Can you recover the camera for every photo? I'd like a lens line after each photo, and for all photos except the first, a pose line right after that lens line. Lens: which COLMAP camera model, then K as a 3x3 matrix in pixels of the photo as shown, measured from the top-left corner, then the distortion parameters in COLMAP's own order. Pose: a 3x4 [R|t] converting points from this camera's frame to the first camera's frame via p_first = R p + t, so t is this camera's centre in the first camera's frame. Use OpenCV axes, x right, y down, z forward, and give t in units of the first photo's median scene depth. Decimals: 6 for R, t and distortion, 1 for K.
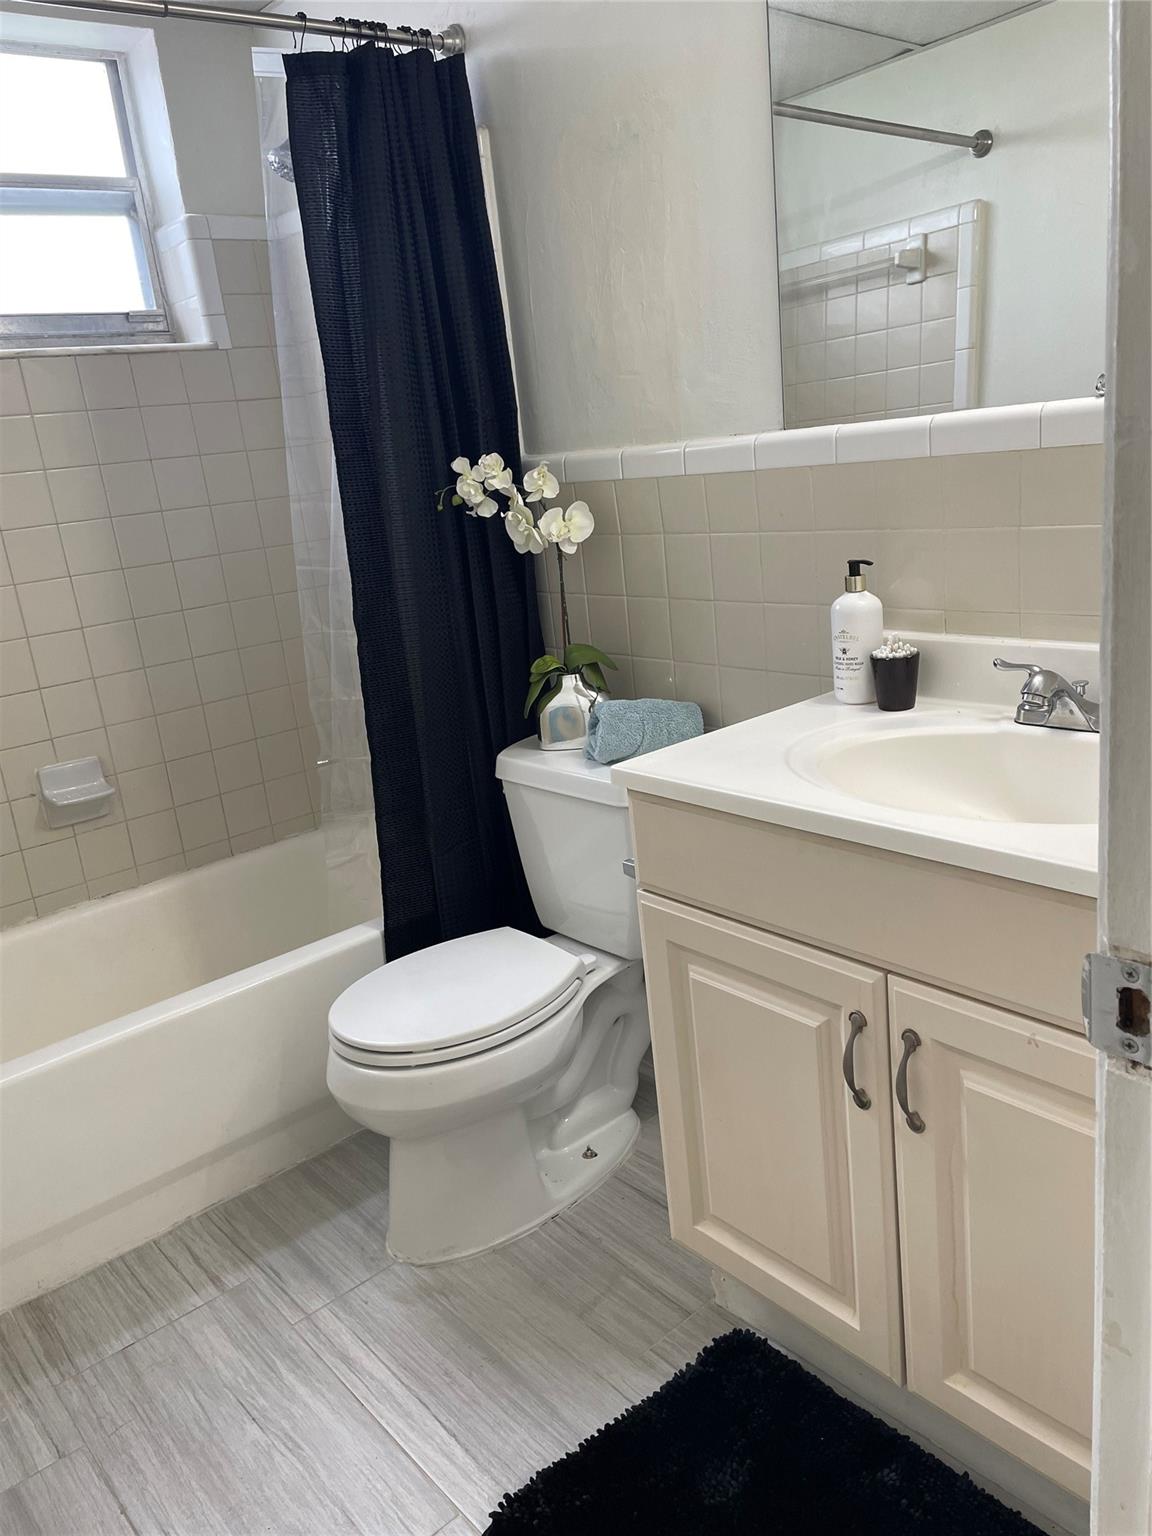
lens RADIAL K [[1142.3, 0, 595.4], [0, 1142.3, 761.4], [0, 0, 1]] dist [0.090439, -0.123475]
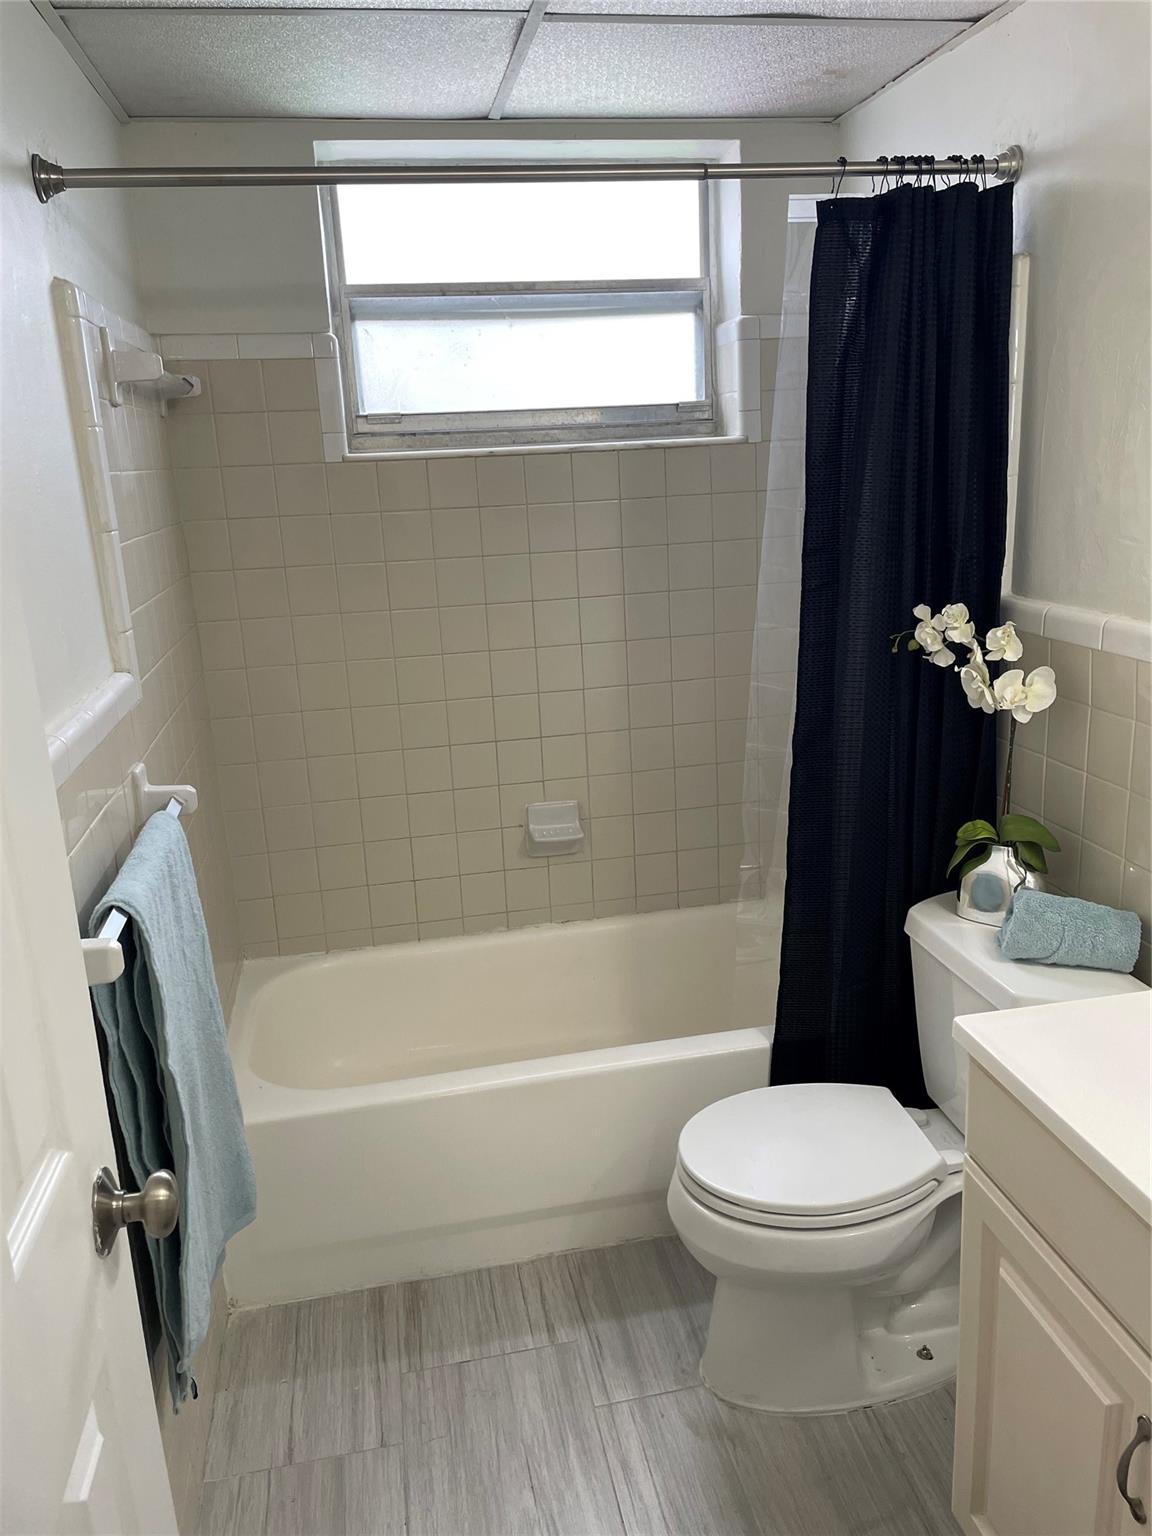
lens RADIAL K [[1142.3, 0, 595.4], [0, 1142.3, 761.4], [0, 0, 1]] dist [0.090439, -0.123475]
pose [[0.875563, 0.182294, -0.447390, 0.097099], [-0.177376, 0.982700, 0.053280, -0.138325], [0.449363, 0.032706, 0.892751, 0.022474]]
